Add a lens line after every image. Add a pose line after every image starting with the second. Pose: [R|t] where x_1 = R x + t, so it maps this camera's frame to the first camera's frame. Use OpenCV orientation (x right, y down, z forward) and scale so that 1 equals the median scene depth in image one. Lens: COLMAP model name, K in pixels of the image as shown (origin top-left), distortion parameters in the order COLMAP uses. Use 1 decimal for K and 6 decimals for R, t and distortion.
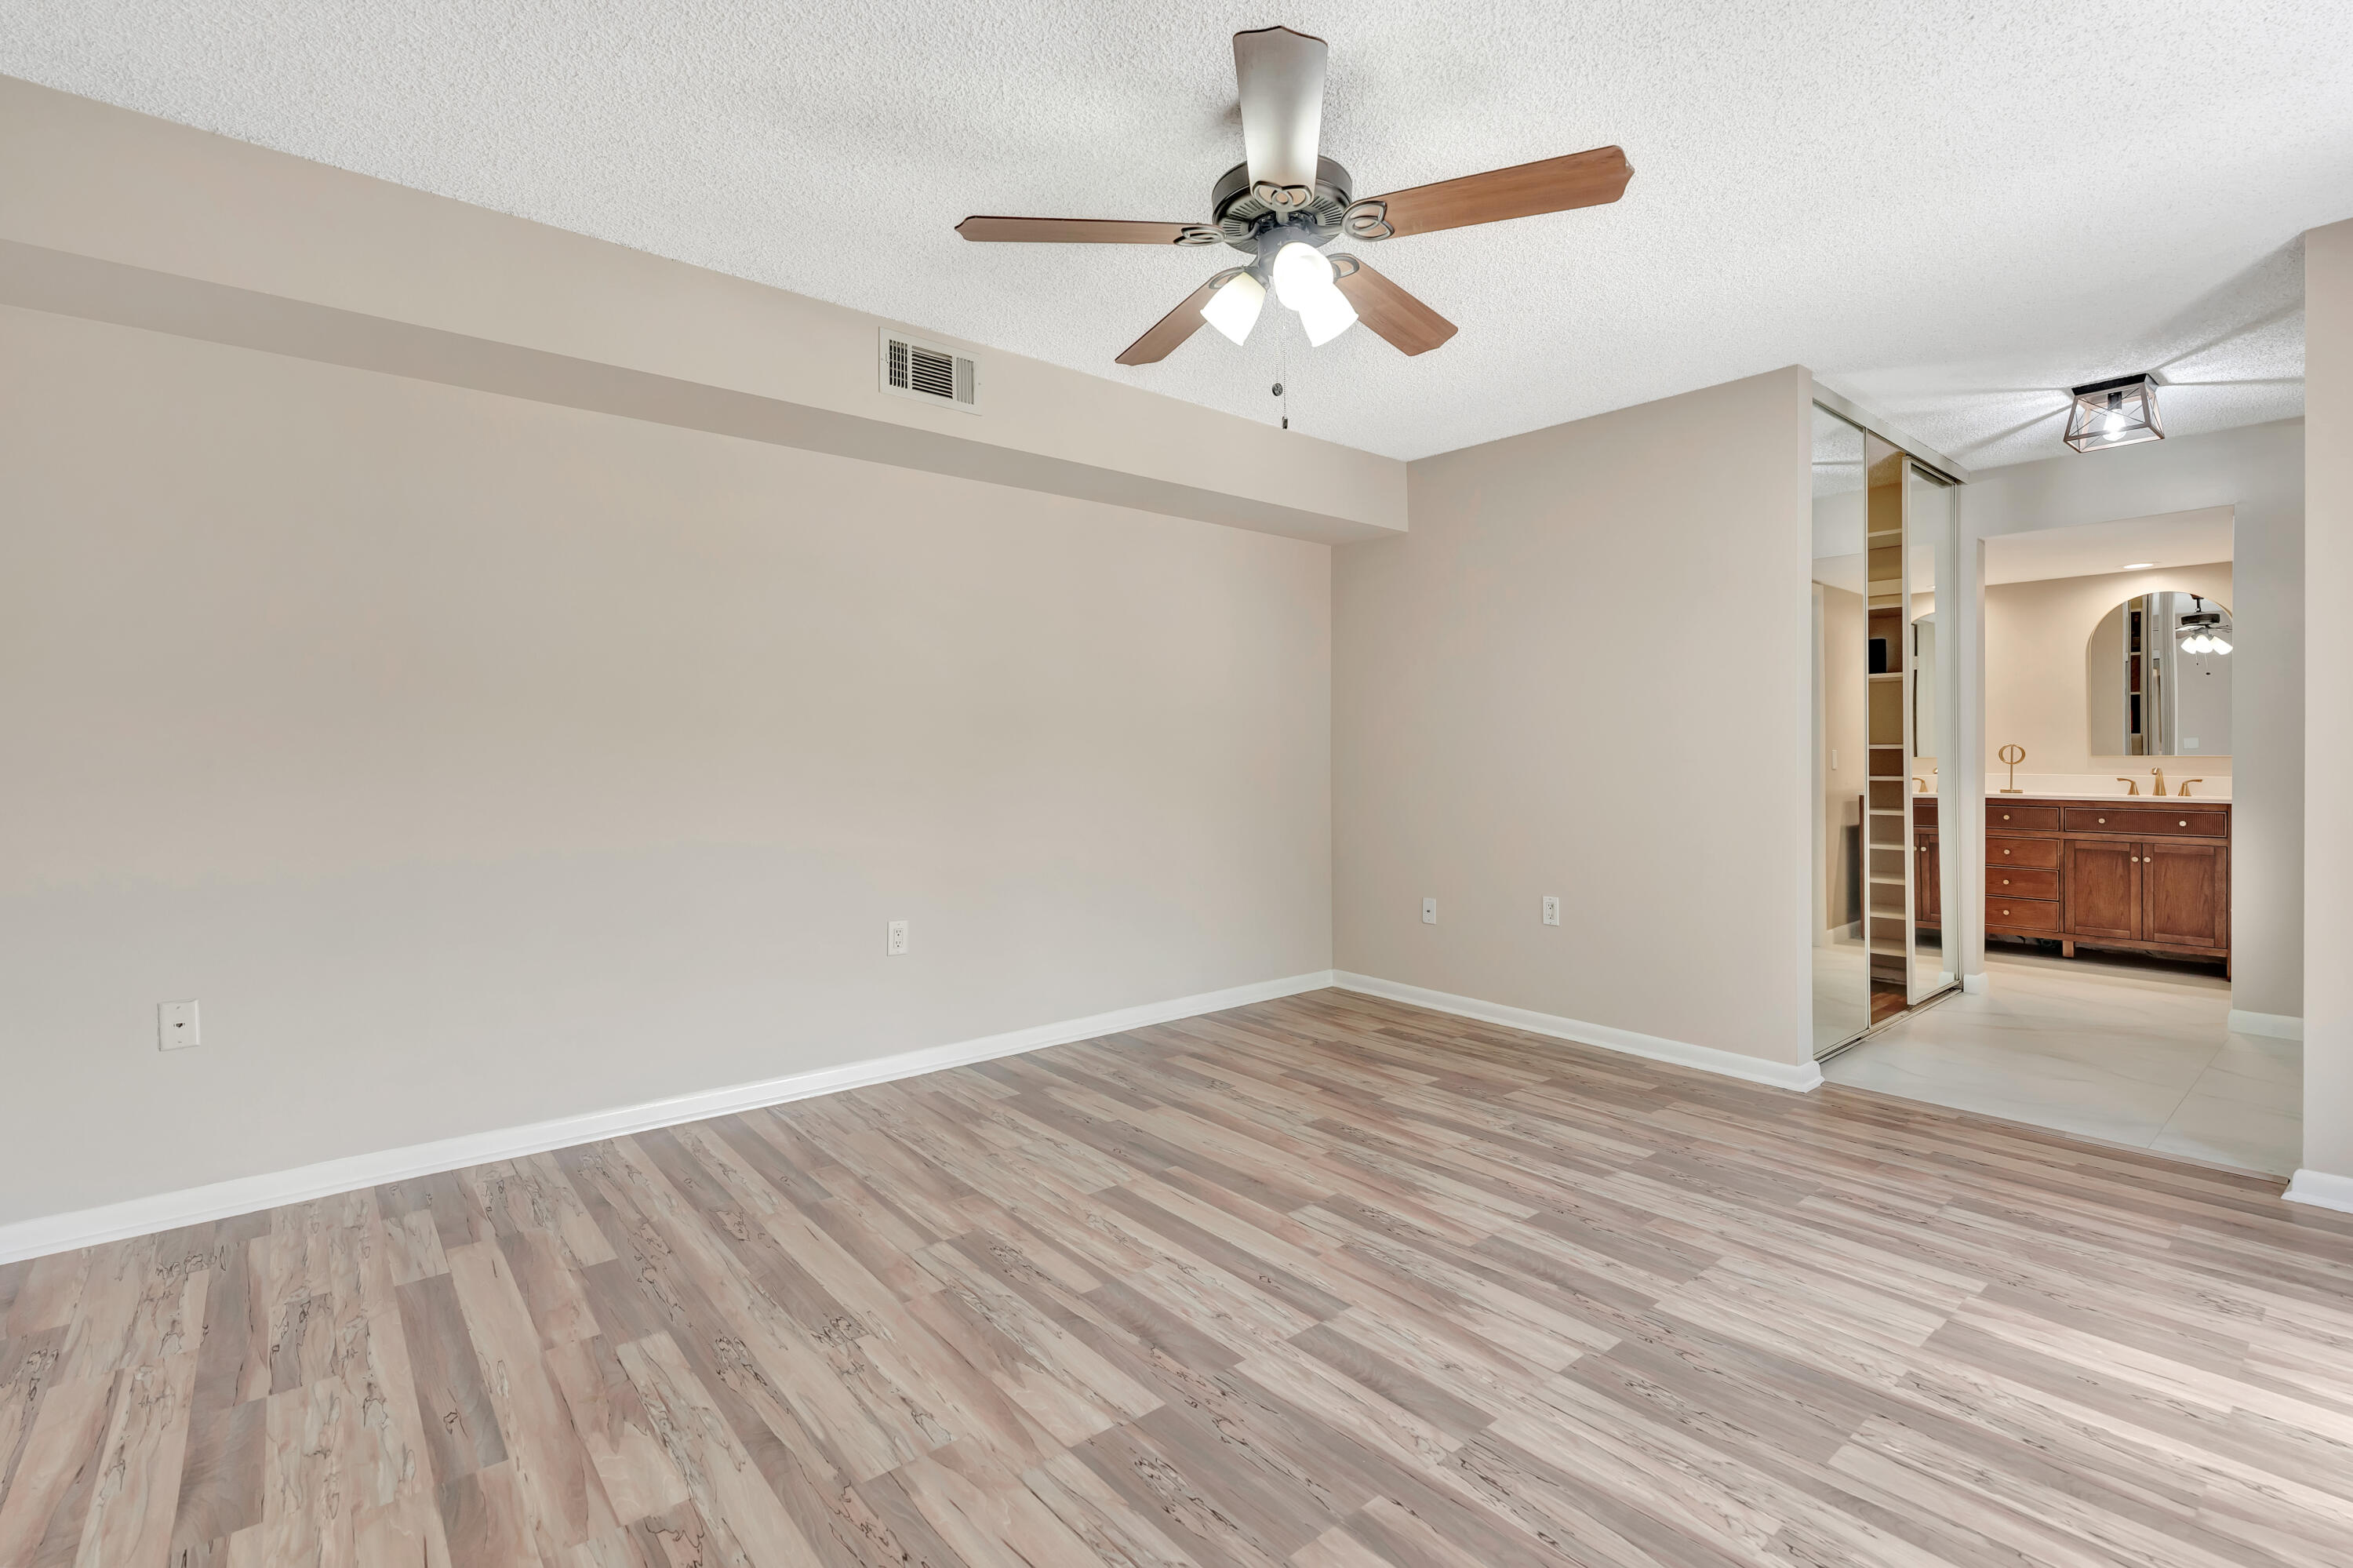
lens RADIAL K [[1071.0, 0, 1171.3], [0, 1071.0, 747.7], [0, 0, 1]] dist [-0.002749, 0.001498]
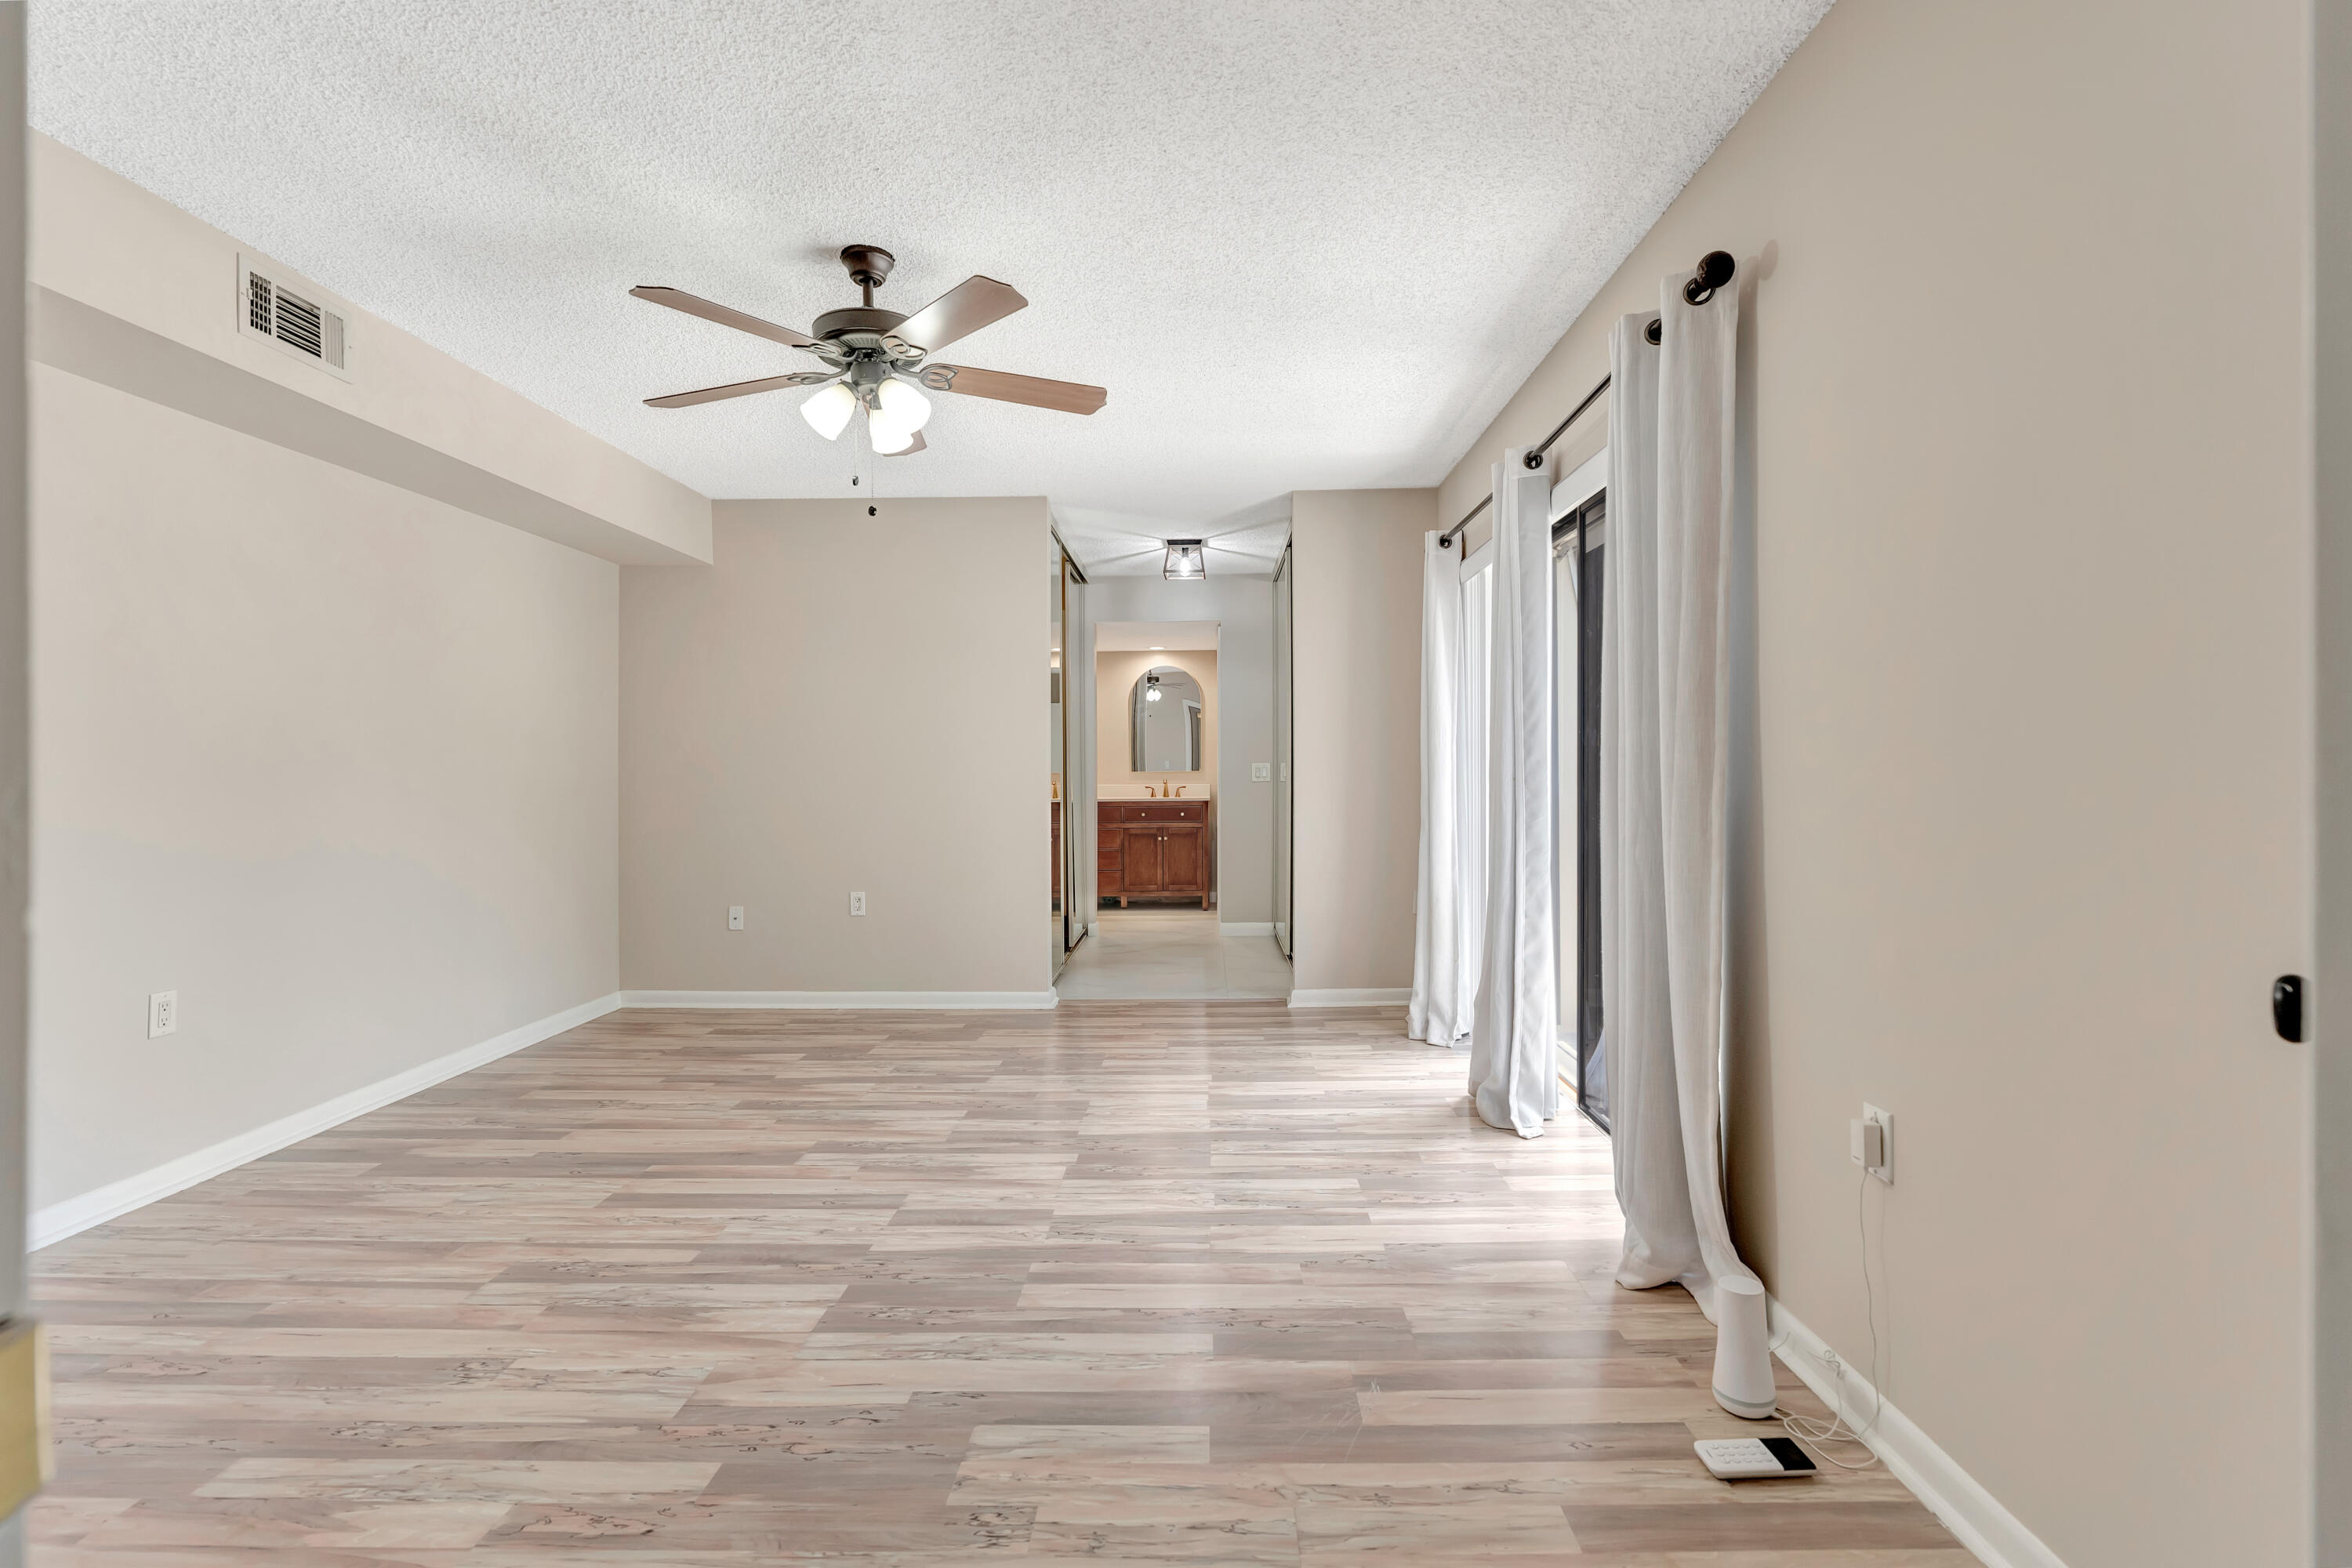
lens RADIAL K [[1068.5, 0, 1185.3], [0, 1068.5, 761.7], [0, 0, 1]] dist [-0.001366, -0.000005]
pose [[0.659057, 0.001171, 0.752092, -0.466023], [0.003460, 0.999983, -0.004589, 0.001454], [-0.752085, 0.005627, 0.659042, -0.090532]]
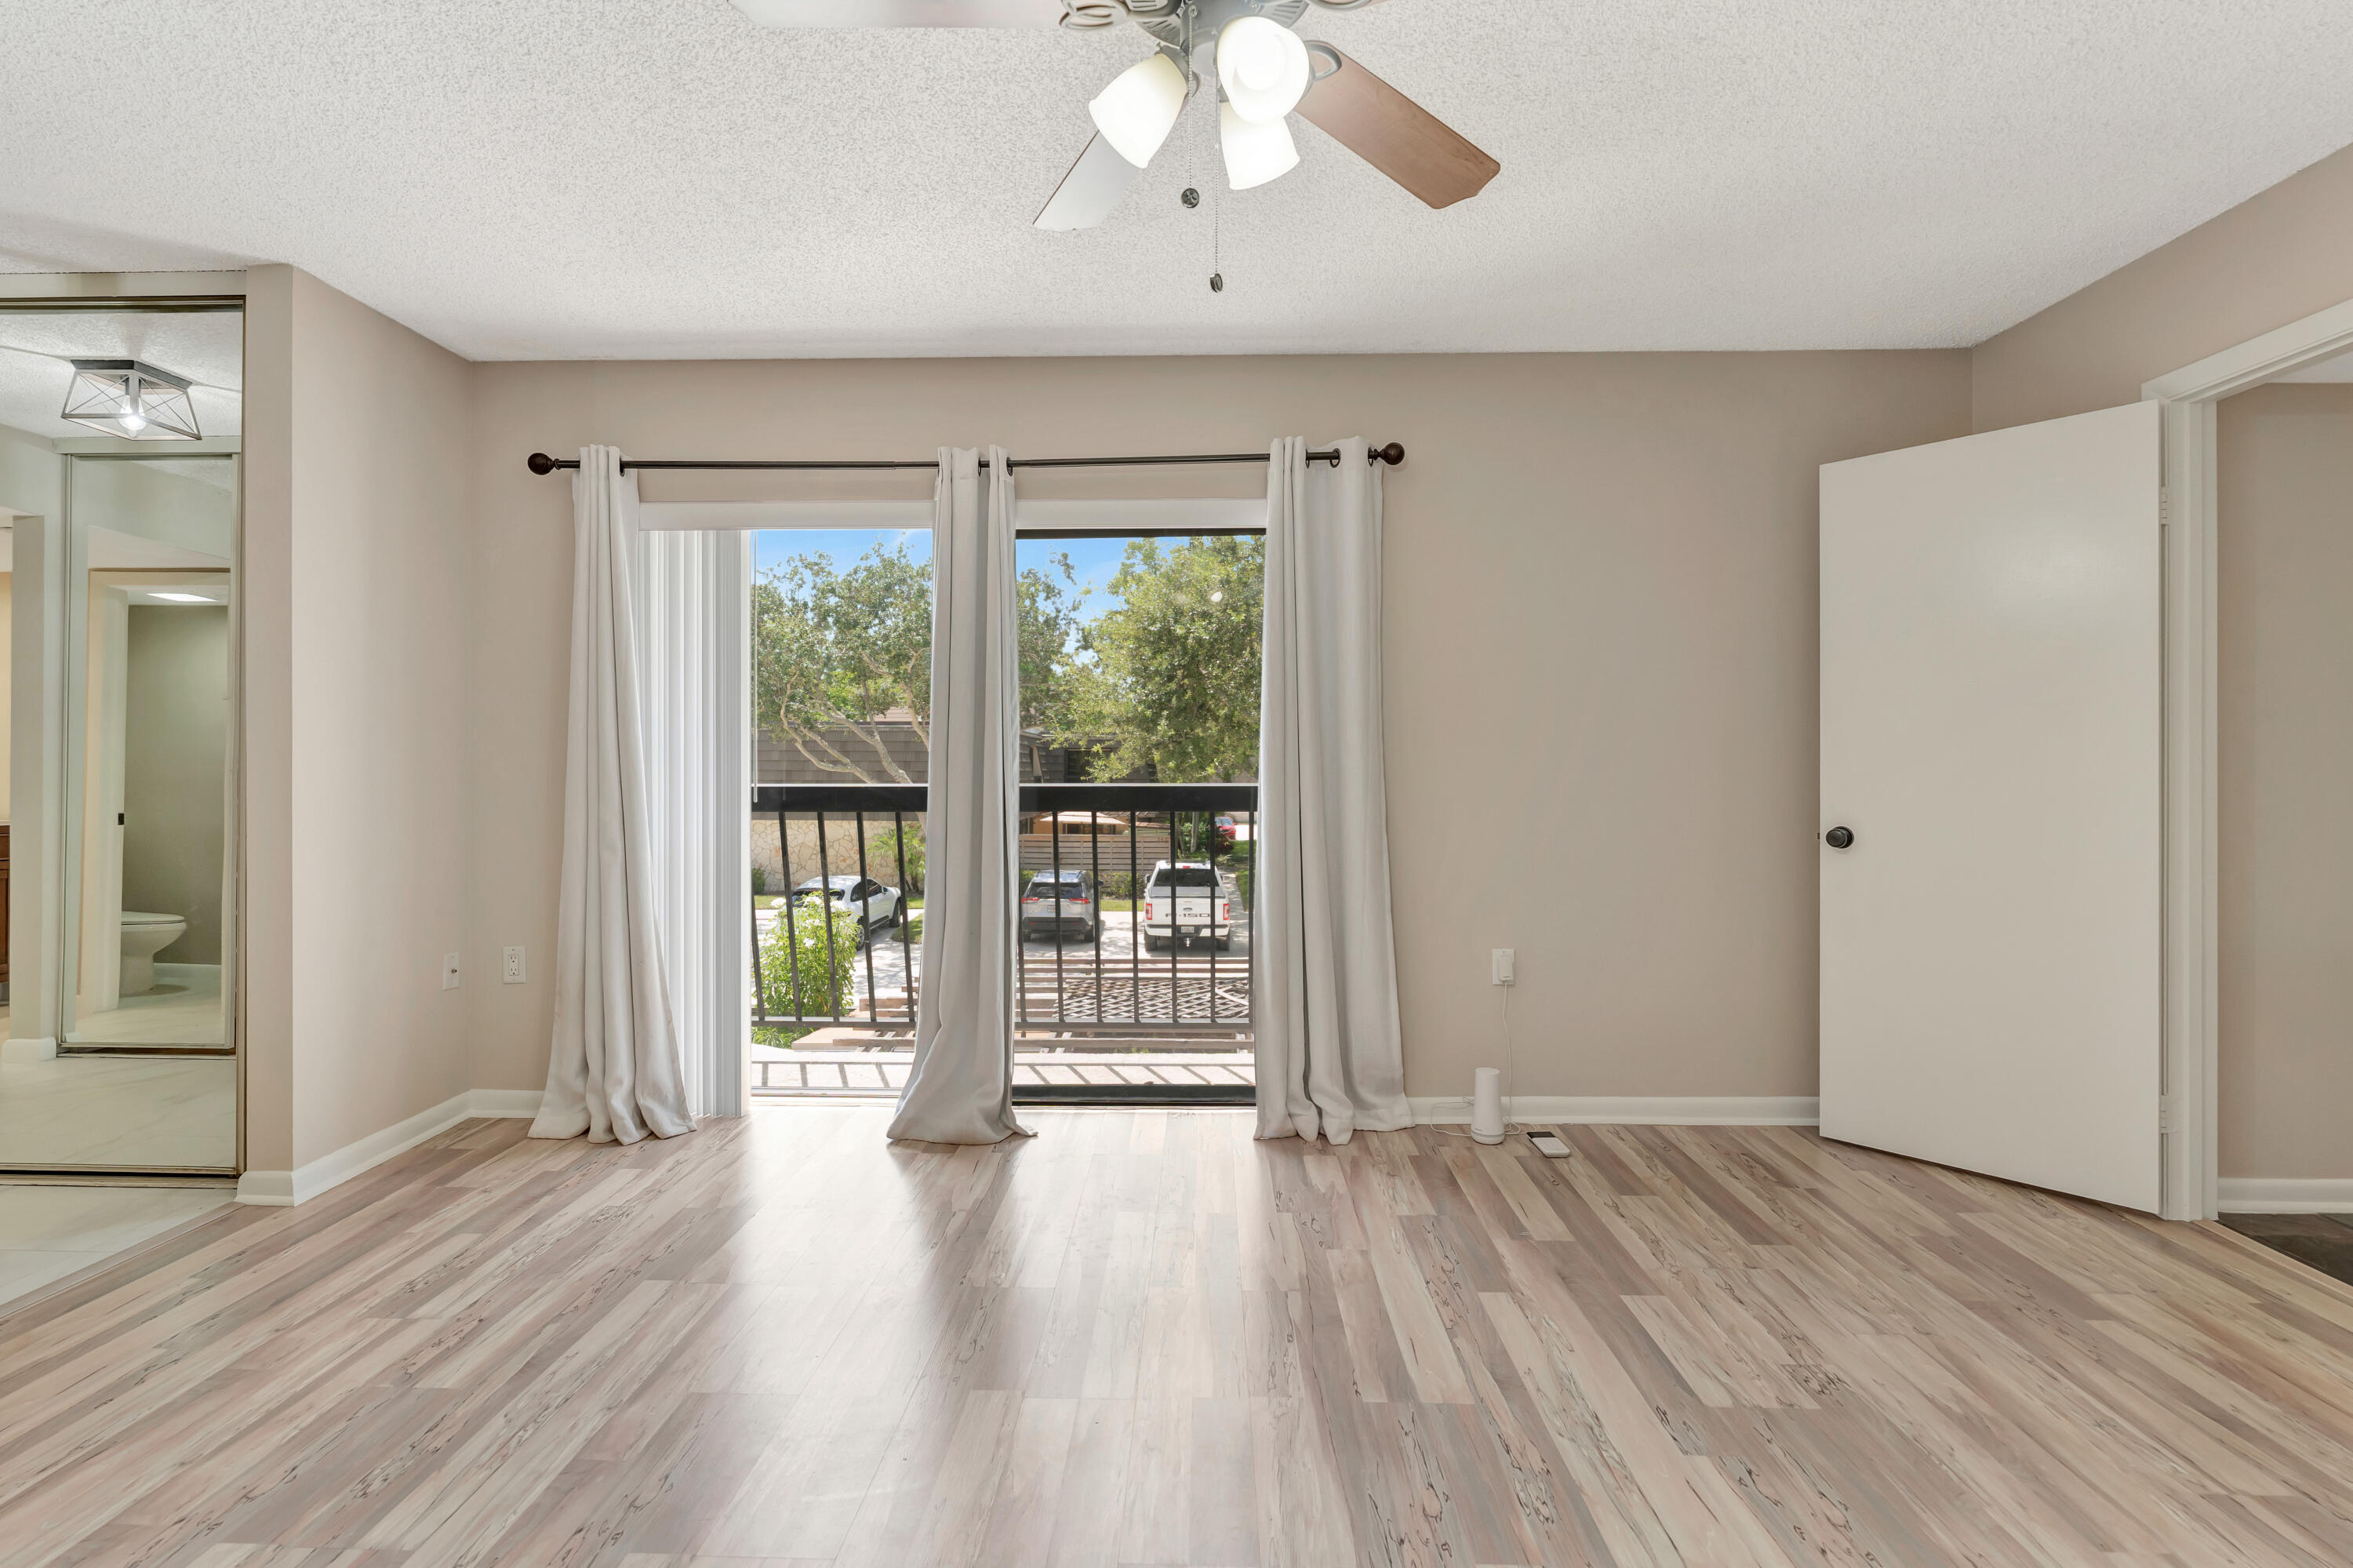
lens RADIAL K [[1074.8, 0, 1169.4], [0, 1074.8, 770.6], [0, 0, 1]] dist [-0.002123, -0.000084]
pose [[-0.746822, 0.001136, 0.665023, -0.252441], [-0.004732, 0.999964, -0.007022, 0.010417], [-0.665007, -0.008391, -0.746790, 1.190955]]
